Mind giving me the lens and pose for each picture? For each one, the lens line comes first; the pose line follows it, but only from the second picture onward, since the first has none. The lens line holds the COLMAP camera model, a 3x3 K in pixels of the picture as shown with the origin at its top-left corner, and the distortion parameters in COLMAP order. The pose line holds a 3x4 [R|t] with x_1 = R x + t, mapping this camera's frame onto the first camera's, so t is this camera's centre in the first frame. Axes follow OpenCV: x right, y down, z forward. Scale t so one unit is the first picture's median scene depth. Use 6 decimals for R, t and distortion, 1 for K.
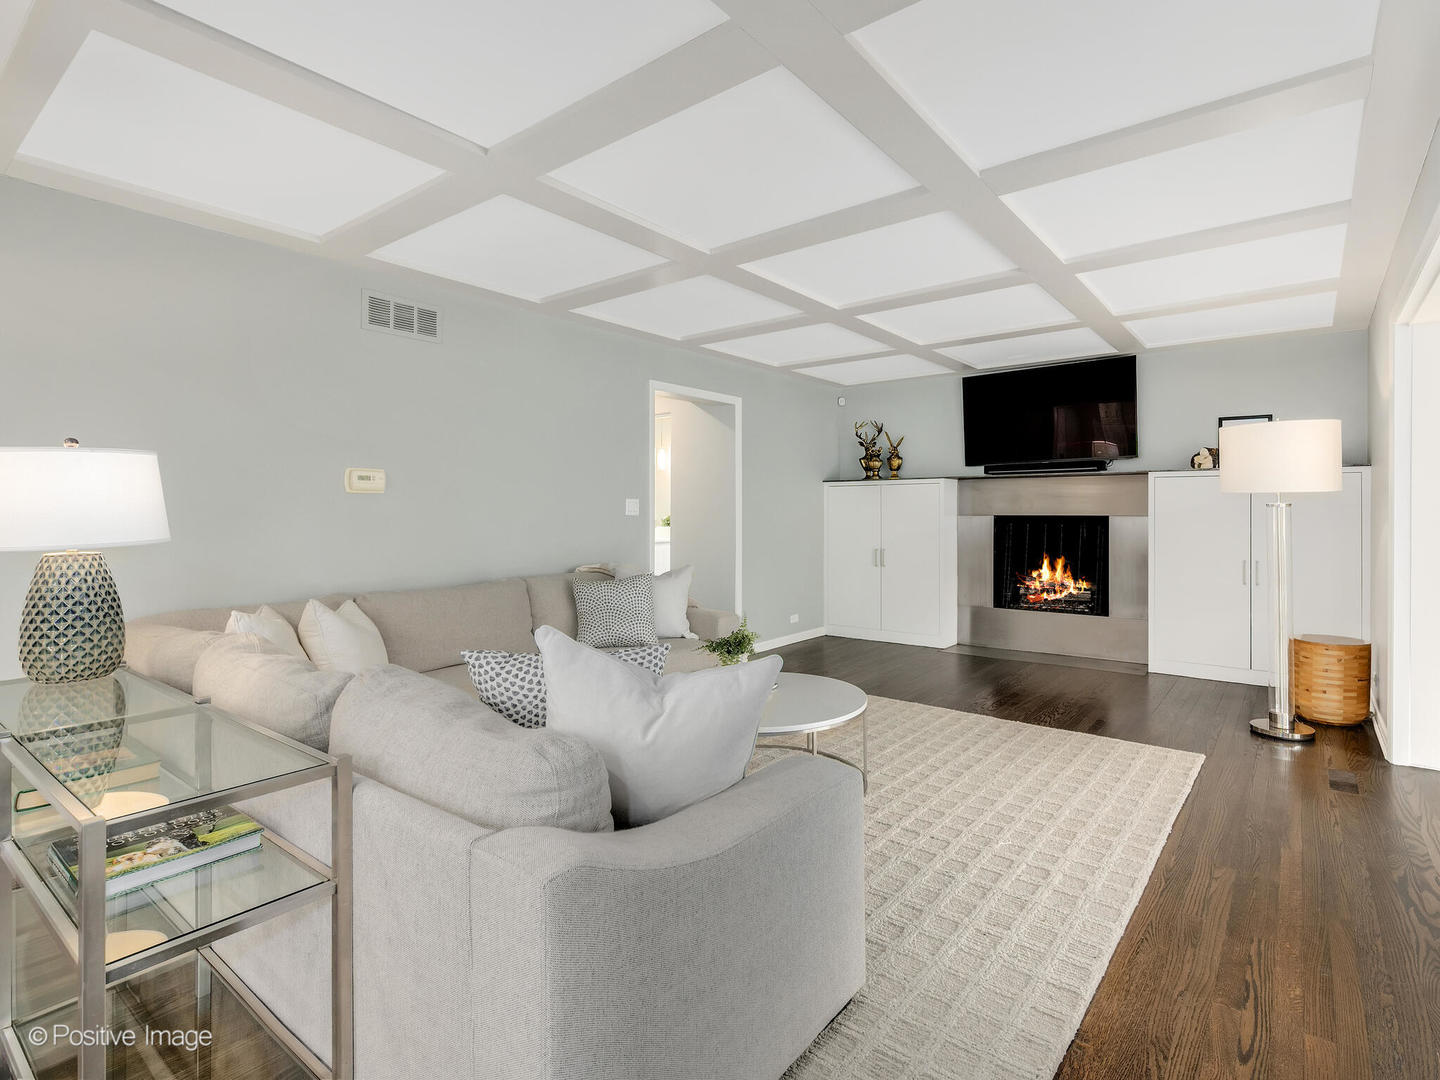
lens RADIAL K [[733.9, 0, 719.9], [0, 733.9, 521.5], [0, 0, 1]] dist [0.001424, -0.000231]
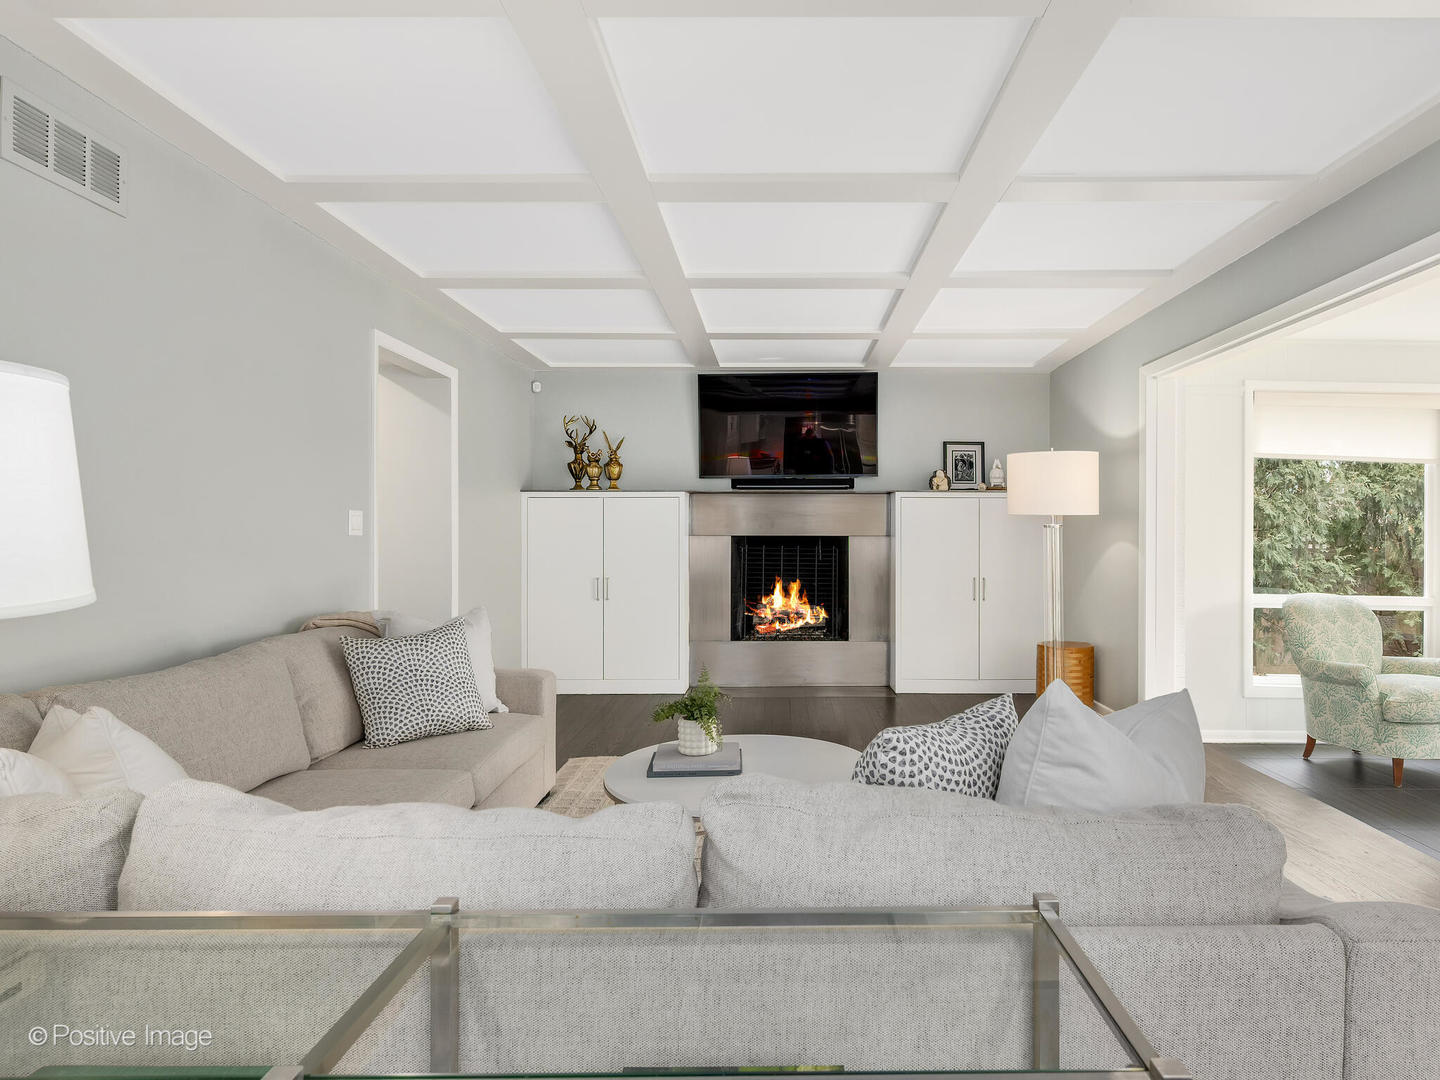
lens RADIAL K [[946.1, 0, 720.0], [0, 946.1, 540.0], [0, 0, 1]] dist [0.002298, 0.000869]
pose [[0.776875, -0.002784, 0.629648, -0.355744], [0.006376, 0.999974, -0.003446, 0.000481], [-0.629622, 0.006692, 0.776873, 0.136931]]
